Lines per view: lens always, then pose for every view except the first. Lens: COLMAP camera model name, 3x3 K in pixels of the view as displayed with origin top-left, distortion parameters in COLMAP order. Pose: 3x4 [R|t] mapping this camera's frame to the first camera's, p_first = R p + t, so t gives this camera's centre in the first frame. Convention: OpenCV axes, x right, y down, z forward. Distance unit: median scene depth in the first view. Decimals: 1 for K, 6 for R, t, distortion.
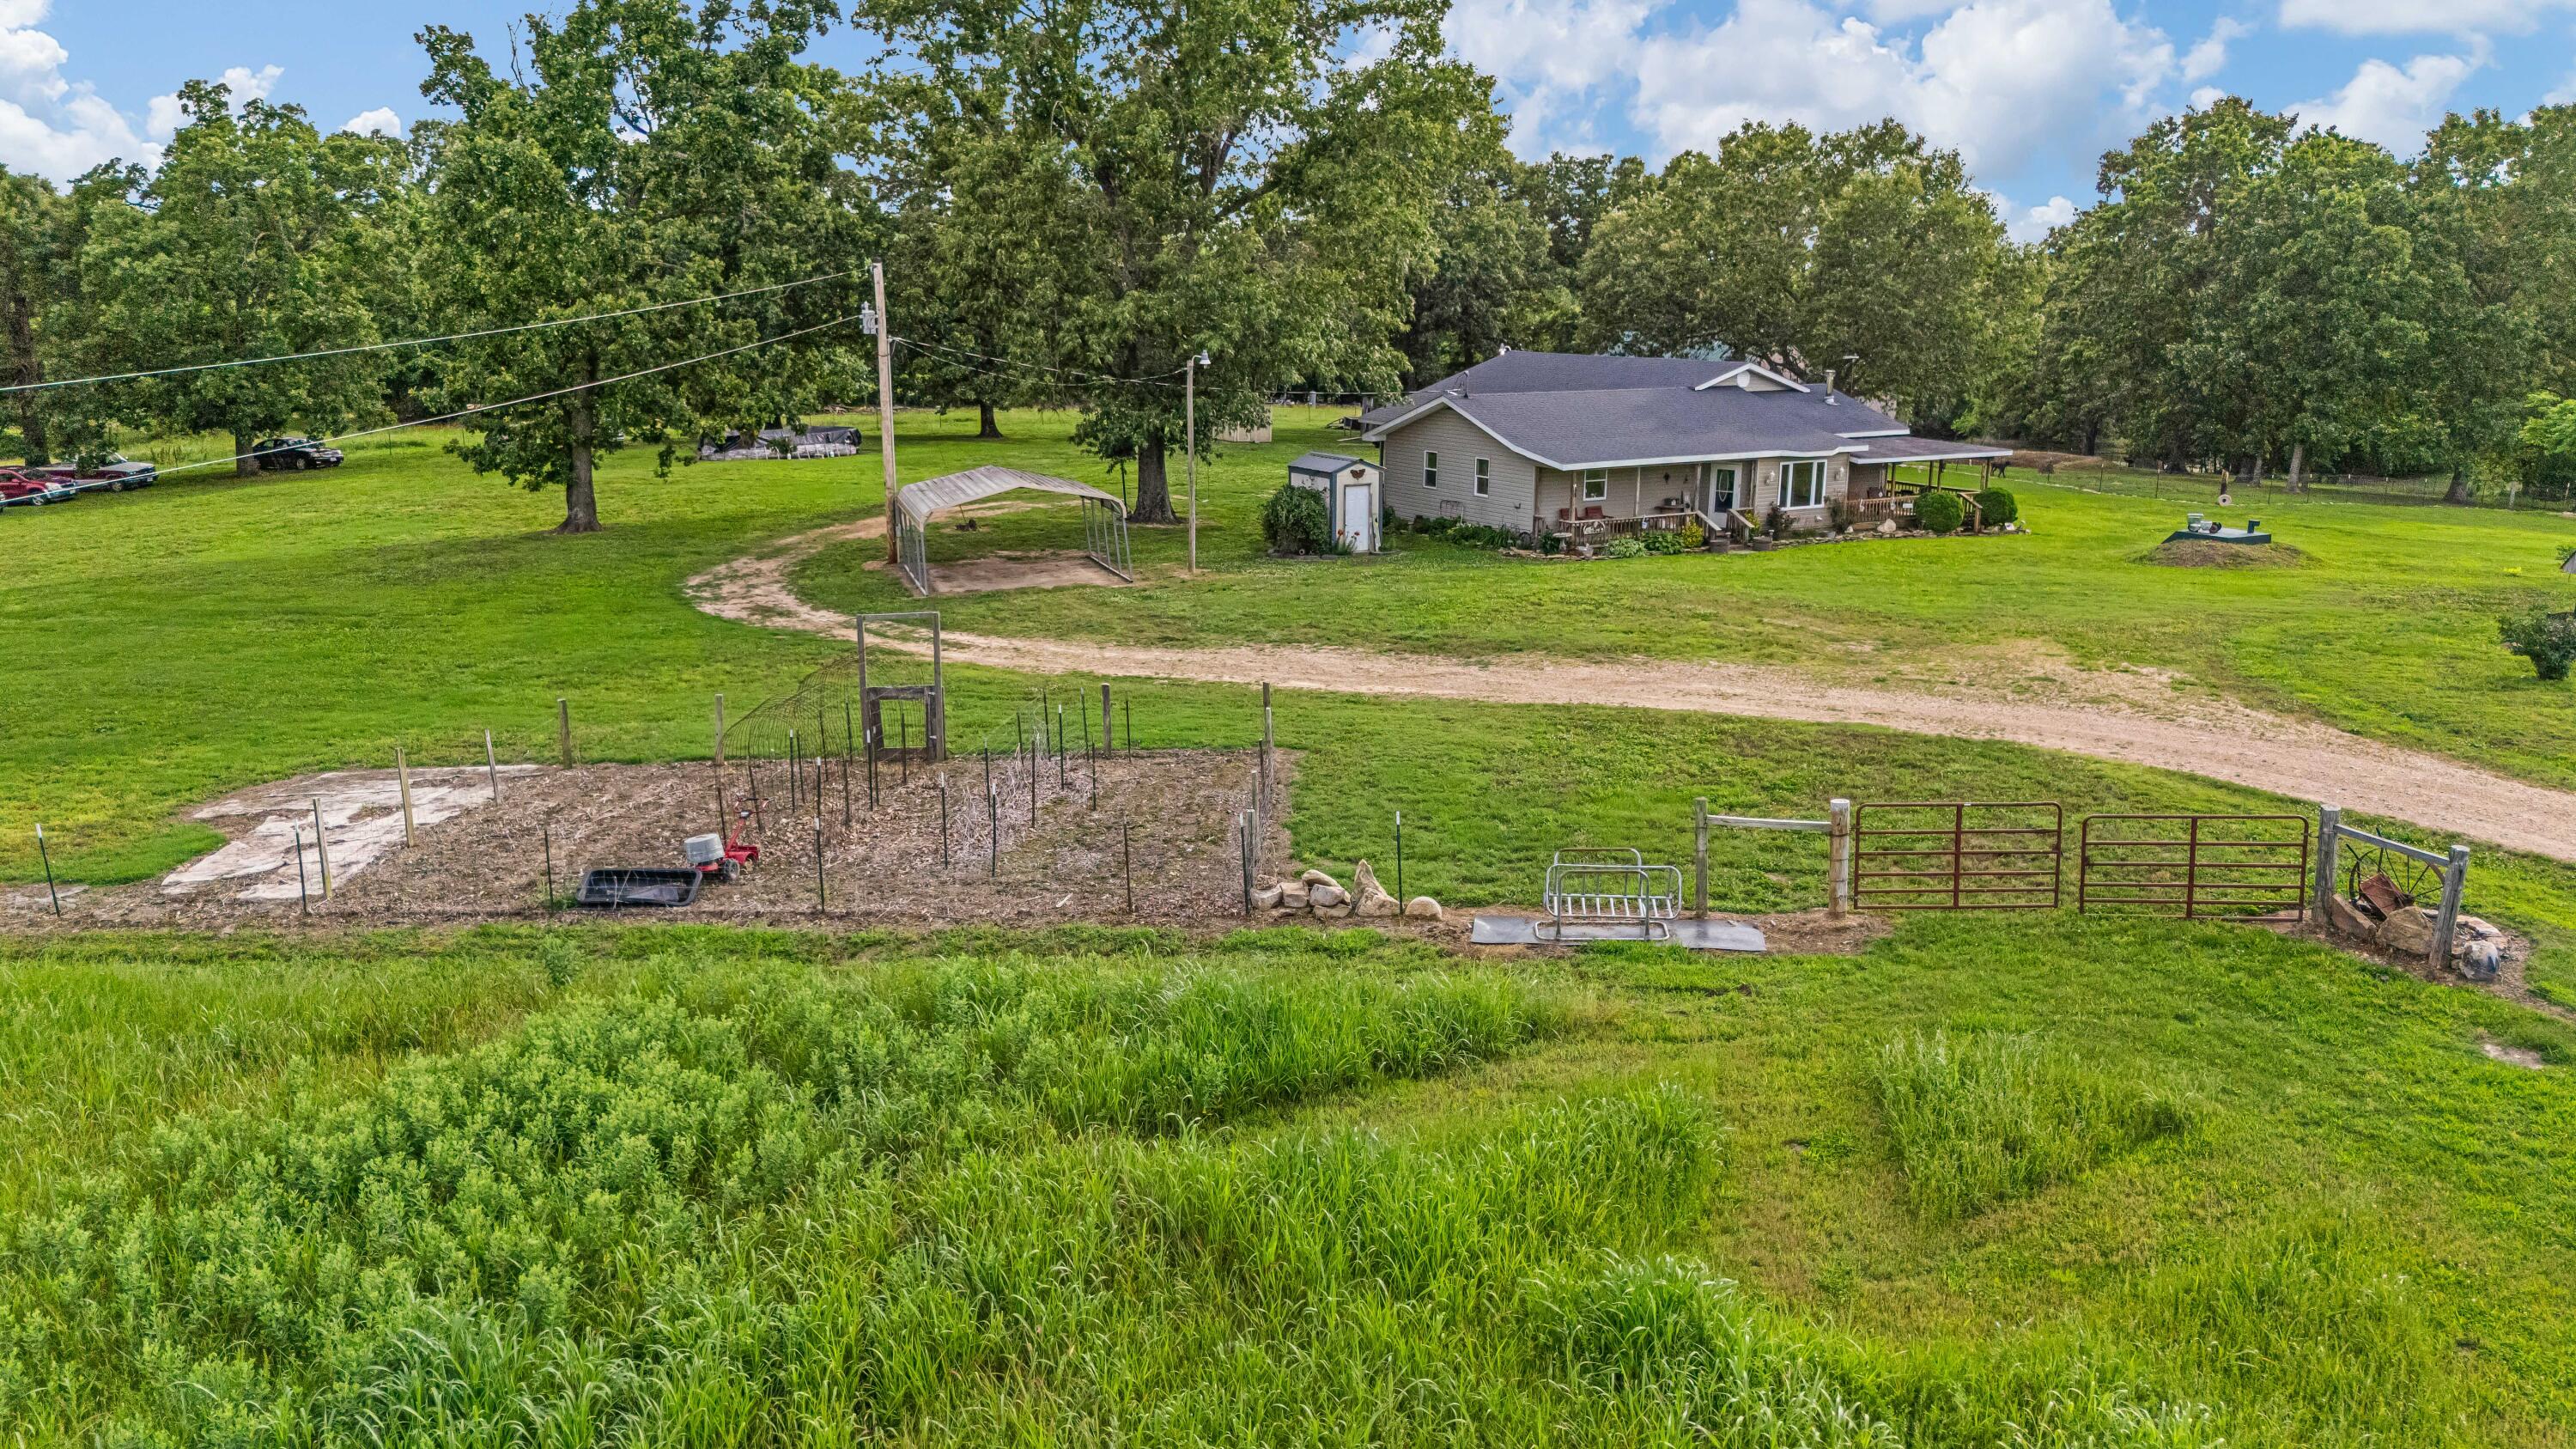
lens RADIAL K [[1926.3, 0, 1268.7], [0, 1926.3, 718.2], [0, 0, 1]] dist [0.021721, -0.006595]
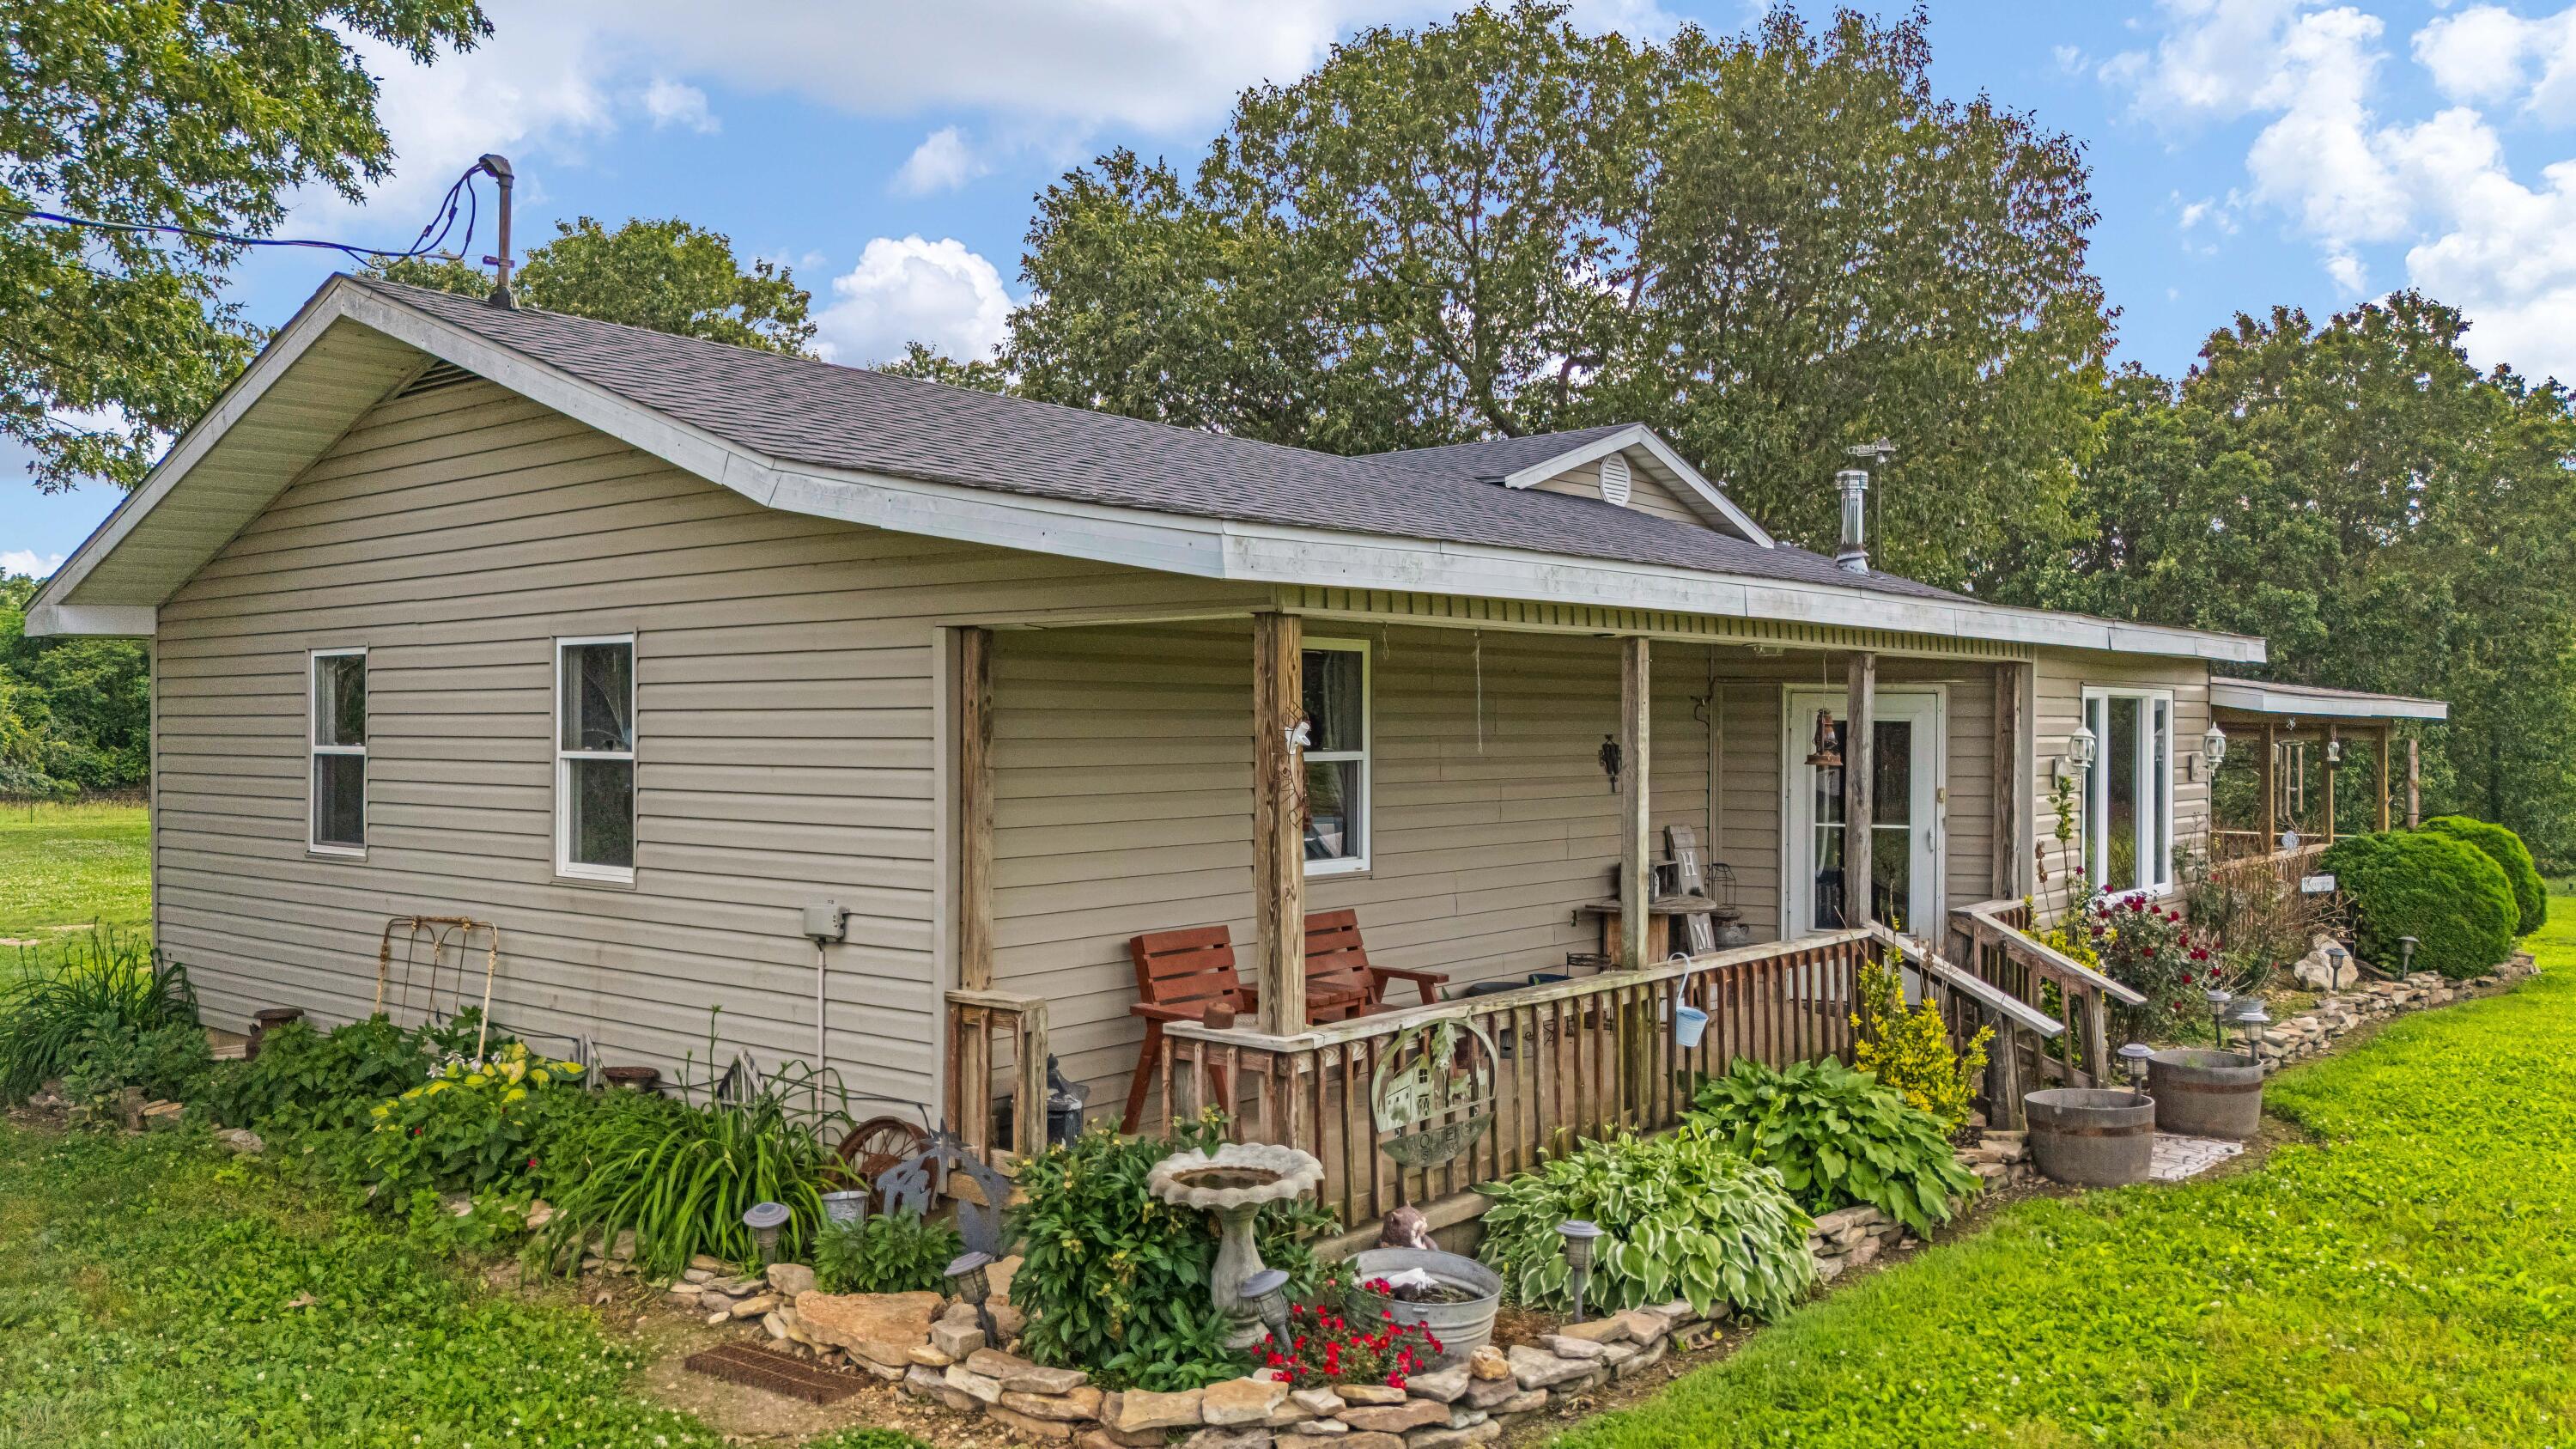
lens RADIAL K [[1926.3, 0, 1274.3], [0, 1926.3, 734.8], [0, 0, 1]] dist [0.021721, -0.006595]
pose [[0.943948, -0.001915, 0.330088, 0.107724], [0.072392, 0.976840, -0.201352, -0.088820], [-0.322058, 0.213962, 0.922225, 0.814349]]
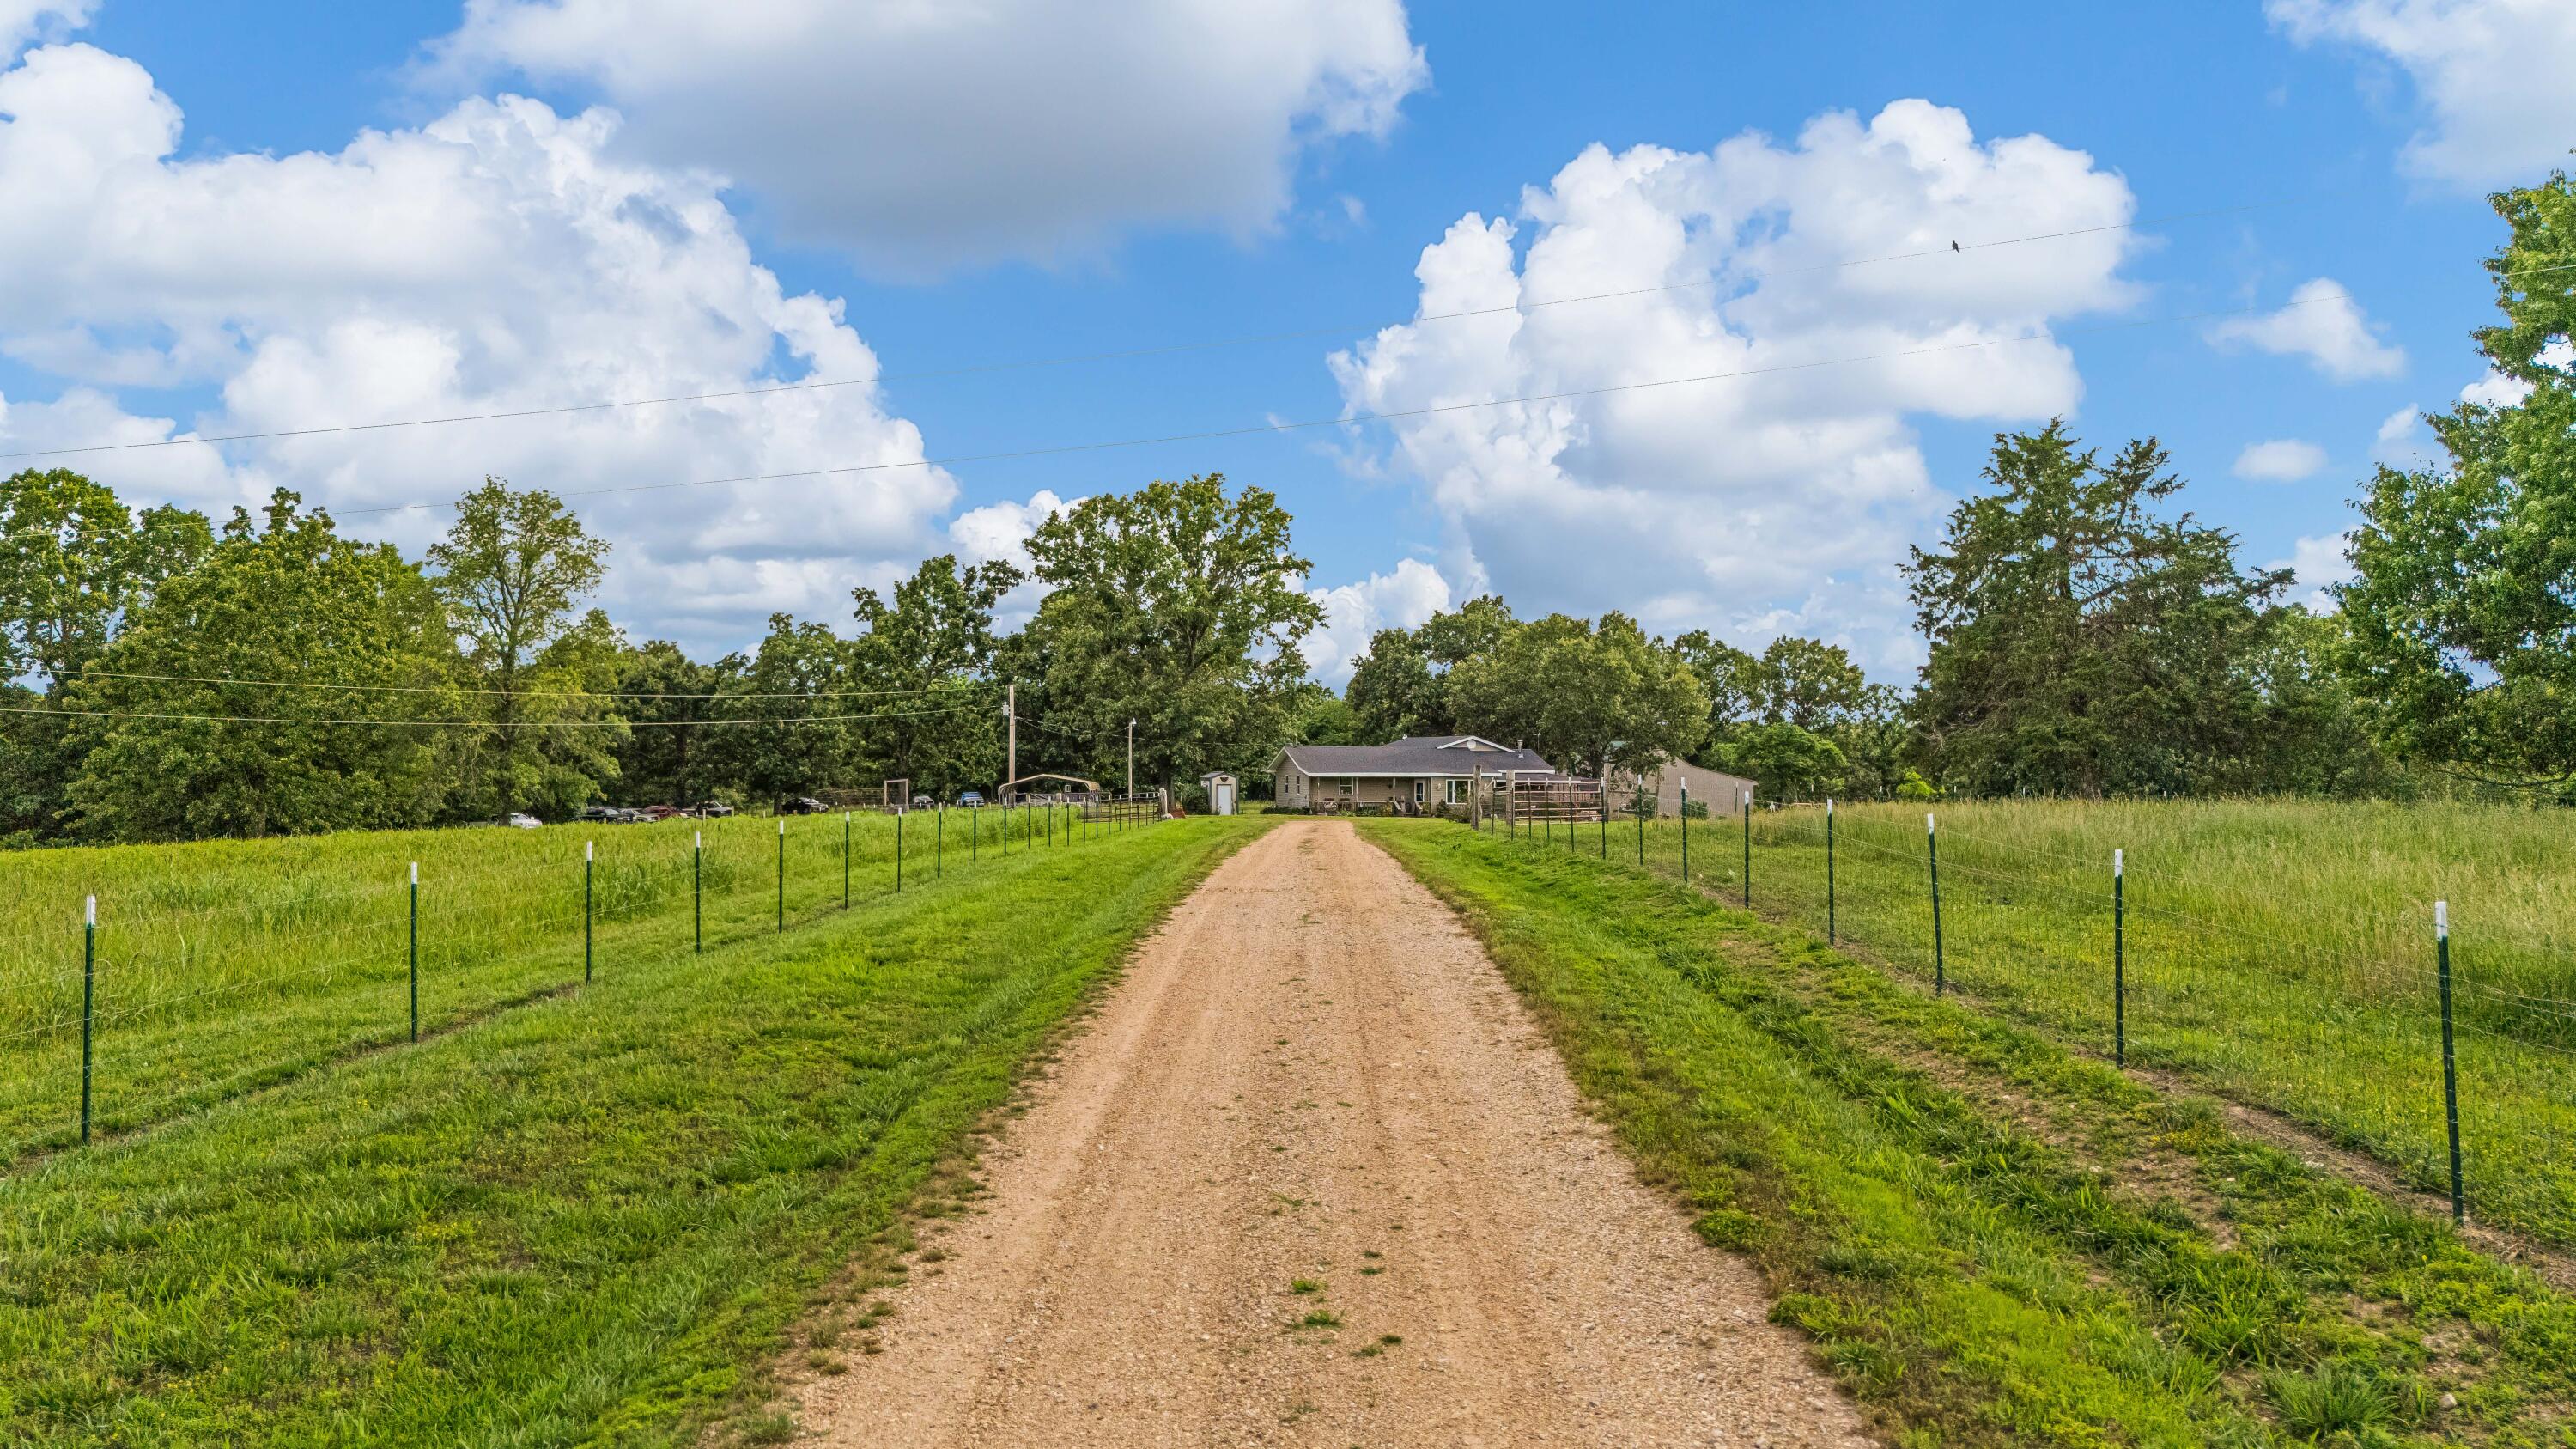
lens RADIAL K [[1926.3, 0, 1300.7], [0, 1926.3, 733.0], [0, 0, 1]] dist [0.021721, -0.006595]
pose [[0.963546, -0.007570, -0.267437, 0.630064], [-0.056716, 0.971102, -0.231829, 0.278435], [0.261463, 0.238546, 0.935272, -0.865672]]
